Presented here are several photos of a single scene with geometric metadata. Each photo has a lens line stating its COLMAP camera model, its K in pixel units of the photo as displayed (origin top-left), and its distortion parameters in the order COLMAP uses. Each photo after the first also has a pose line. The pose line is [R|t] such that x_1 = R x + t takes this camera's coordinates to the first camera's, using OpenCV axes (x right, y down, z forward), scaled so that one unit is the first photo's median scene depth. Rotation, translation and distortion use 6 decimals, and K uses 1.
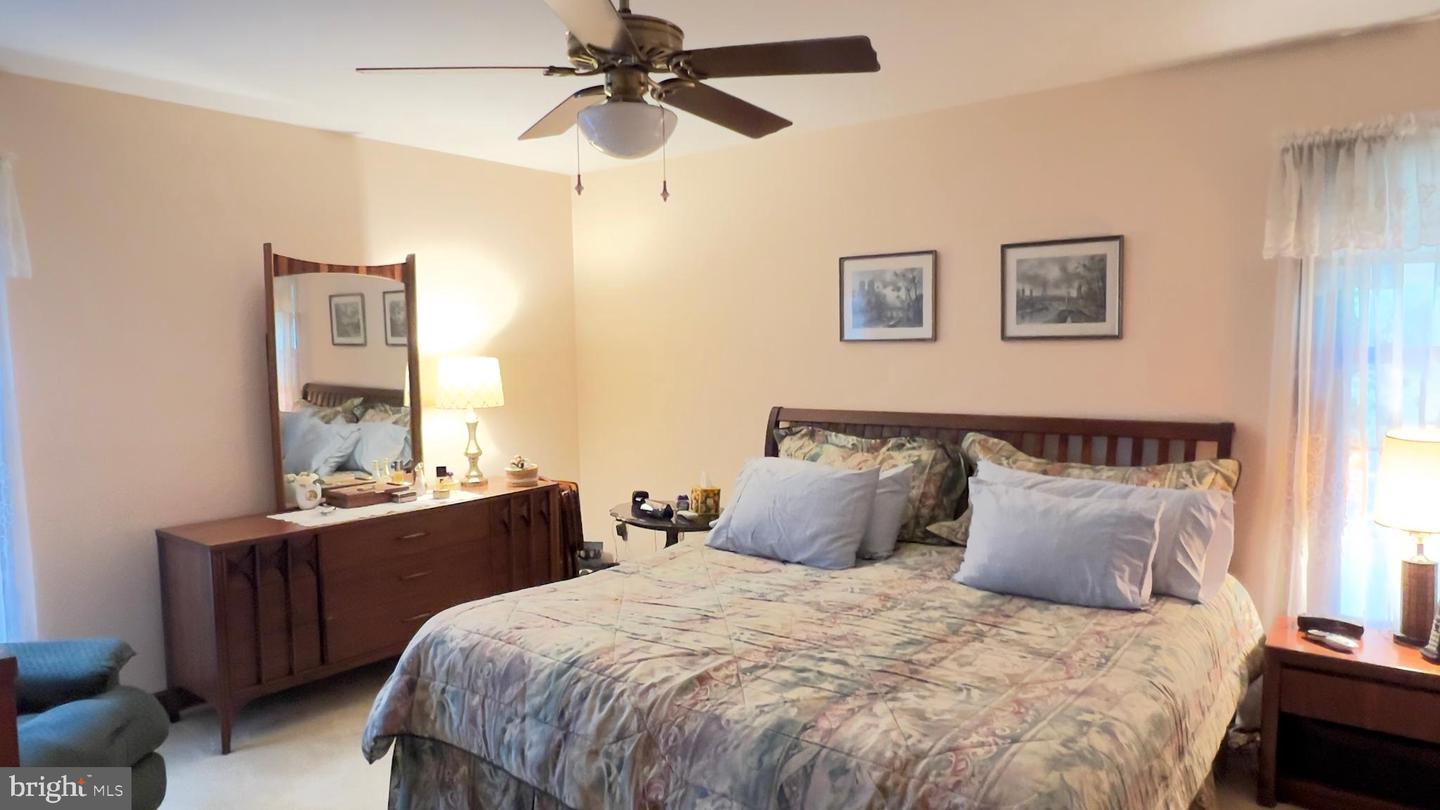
lens RADIAL K [[894.8, 0, 717.3], [0, 894.8, 415.7], [0, 0, 1]] dist [-0.000953, -0.001638]
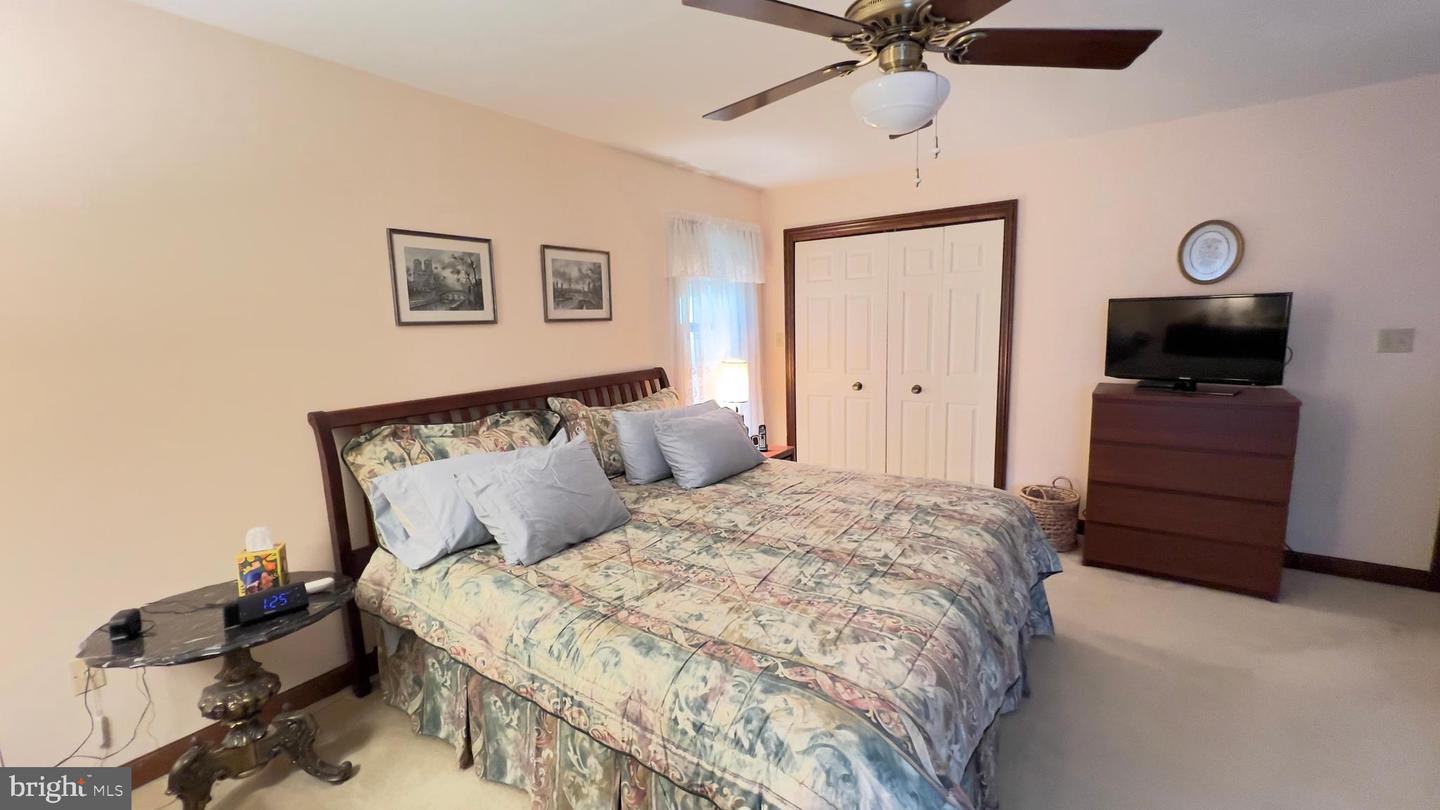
lens RADIAL K [[577.2, 0, 718.6], [0, 577.2, 408.5], [0, 0, 1]] dist [-0.004080, 0.000673]
pose [[-0.039532, -0.139905, 0.989375, -0.575833], [0.107604, 0.983795, 0.143416, -0.062013], [-0.993408, 0.112131, -0.023837, 0.892601]]
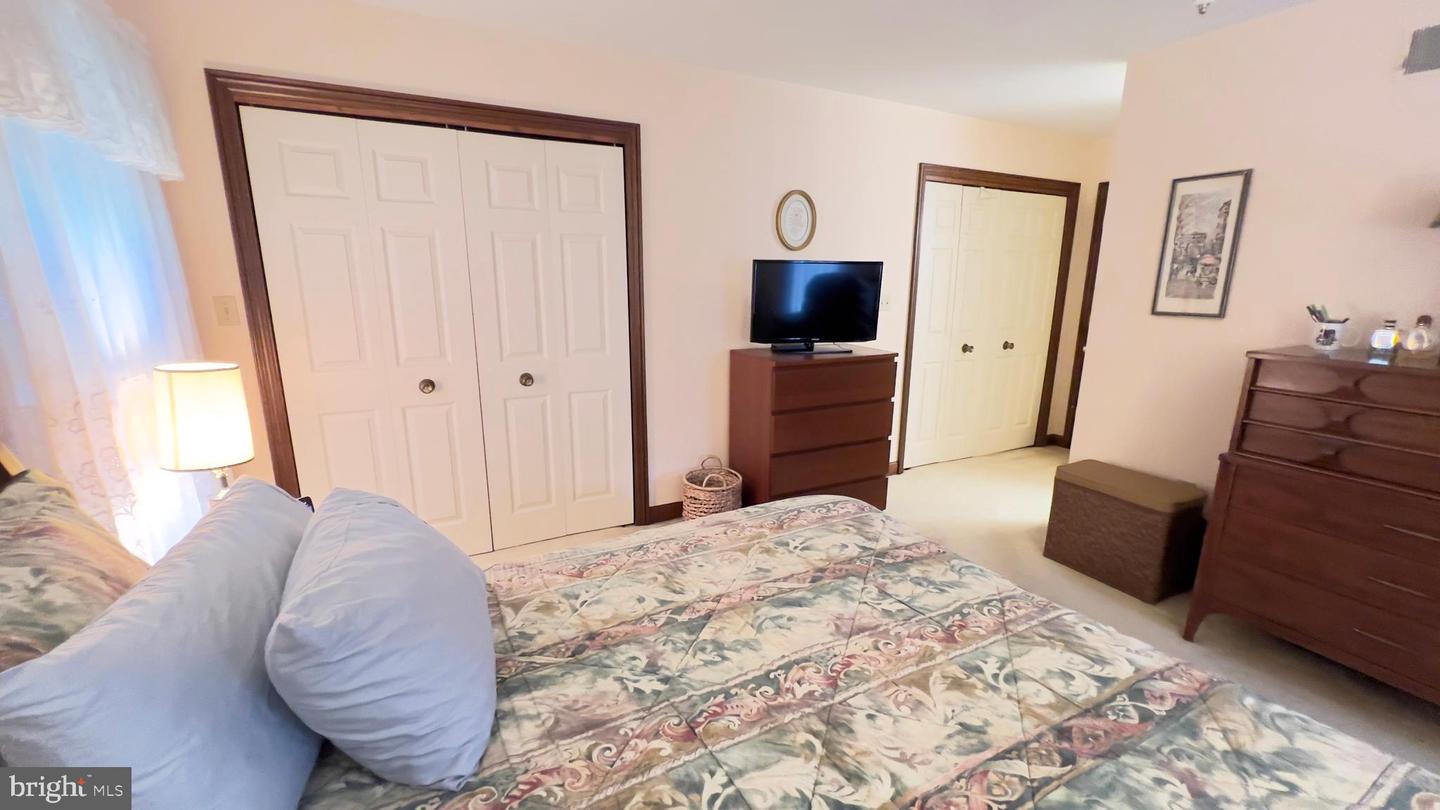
lens RADIAL K [[577.2, 0, 723.6], [0, 577.2, 407.7], [0, 0, 1]] dist [-0.004080, 0.000673]
pose [[-0.907671, -0.087906, 0.410372, 0.038911], [0.035949, 0.957938, 0.284714, -0.070626], [-0.418139, 0.273179, -0.866333, 1.067050]]
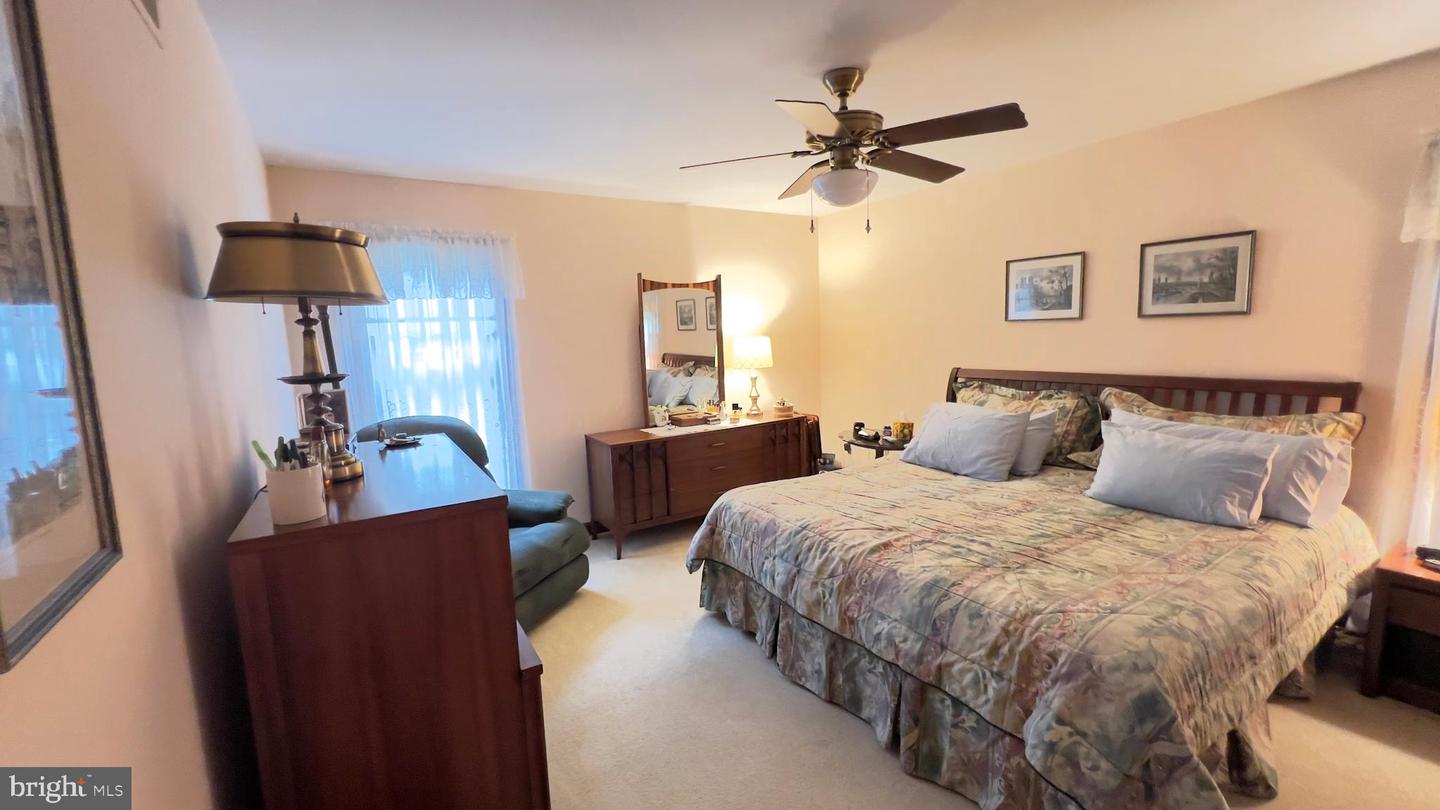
lens RADIAL K [[577.2, 0, 719.7], [0, 577.2, 404.5], [0, 0, 1]] dist [-0.004080, 0.000673]
pose [[0.942055, 0.022789, -0.334684, 0.026404], [-0.003828, 0.998355, 0.057204, -0.003053], [0.335437, -0.052608, 0.940592, -0.014199]]
